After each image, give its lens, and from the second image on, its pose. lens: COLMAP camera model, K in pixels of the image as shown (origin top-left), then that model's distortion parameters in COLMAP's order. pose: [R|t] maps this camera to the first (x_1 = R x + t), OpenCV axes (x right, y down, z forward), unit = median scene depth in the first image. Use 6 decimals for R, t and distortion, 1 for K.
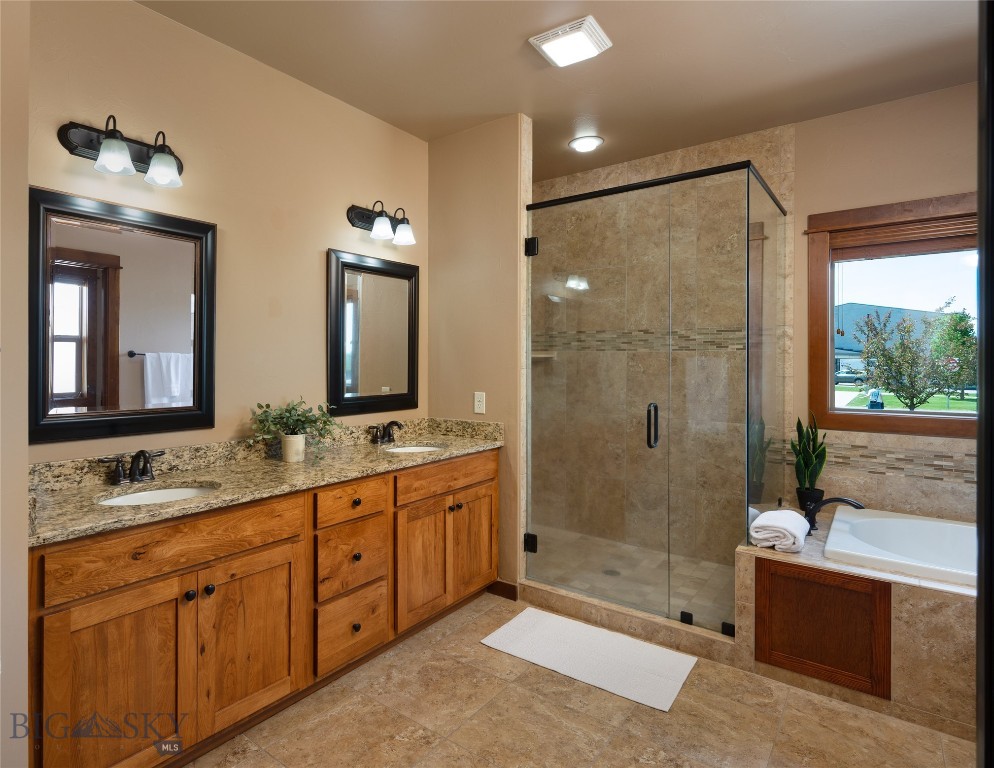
lens RADIAL K [[532.8, 0, 496.0], [0, 532.8, 355.0], [0, 0, 1]] dist [-0.001183, 0.000566]
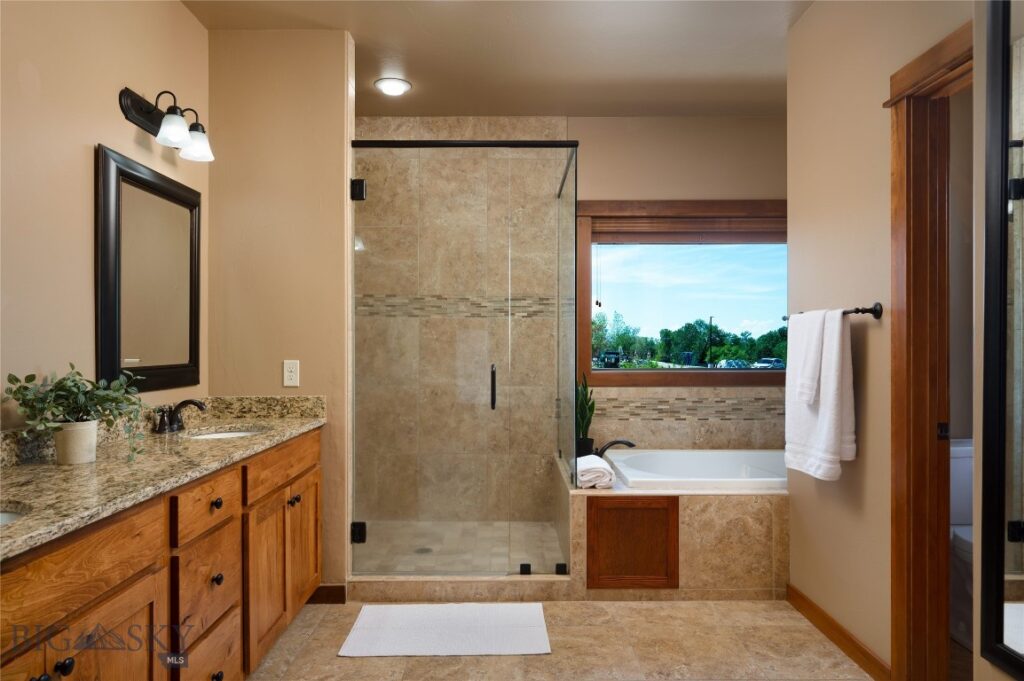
lens RADIAL K [[582.3, 0, 512.0], [0, 582.3, 340.5], [0, 0, 1]] dist [0.001681, 0.000911]
pose [[0.797748, -0.001195, 0.602990, -0.305220], [0.000220, 0.999999, 0.001692, 0.039654], [-0.602991, -0.001217, 0.797747, 0.095859]]
